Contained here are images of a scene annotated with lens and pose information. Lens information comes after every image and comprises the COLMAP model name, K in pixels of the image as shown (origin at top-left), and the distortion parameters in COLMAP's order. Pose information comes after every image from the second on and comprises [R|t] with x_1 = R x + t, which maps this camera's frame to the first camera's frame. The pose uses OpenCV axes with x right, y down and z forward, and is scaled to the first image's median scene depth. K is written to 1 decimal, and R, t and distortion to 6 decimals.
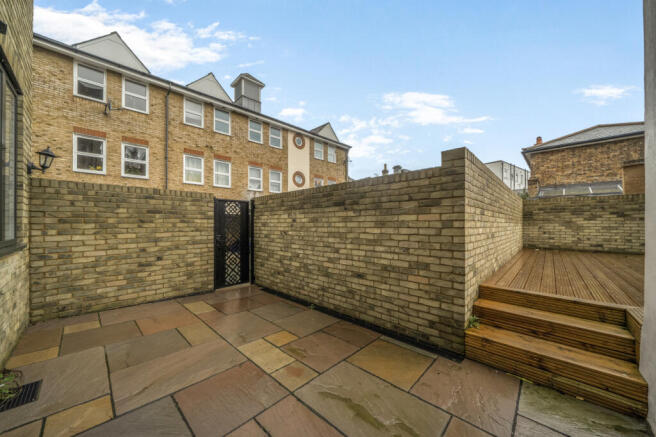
lens RADIAL K [[232.3, 0, 330.3], [0, 232.3, 226.6], [0, 0, 1]] dist [-0.001355, -0.000198]
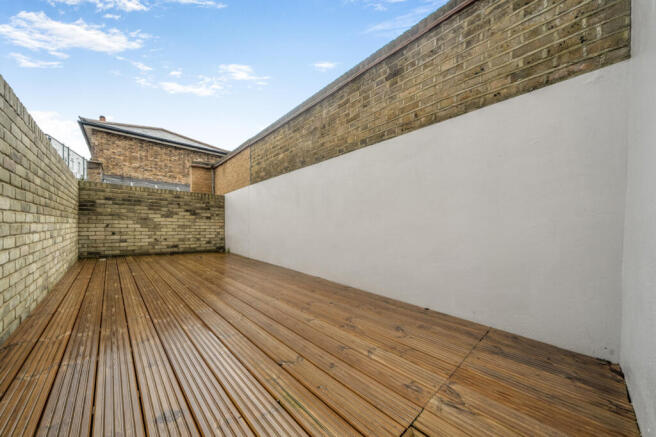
lens RADIAL K [[232.3, 0, 330.3], [0, 232.3, 226.6], [0, 0, 1]] dist [-0.001355, -0.000198]
pose [[0.054514, -0.000428, 0.998513, 0.272881], [-0.009419, 0.999955, 0.000943, 0.000156], [-0.998469, -0.009456, 0.054508, 0.323171]]
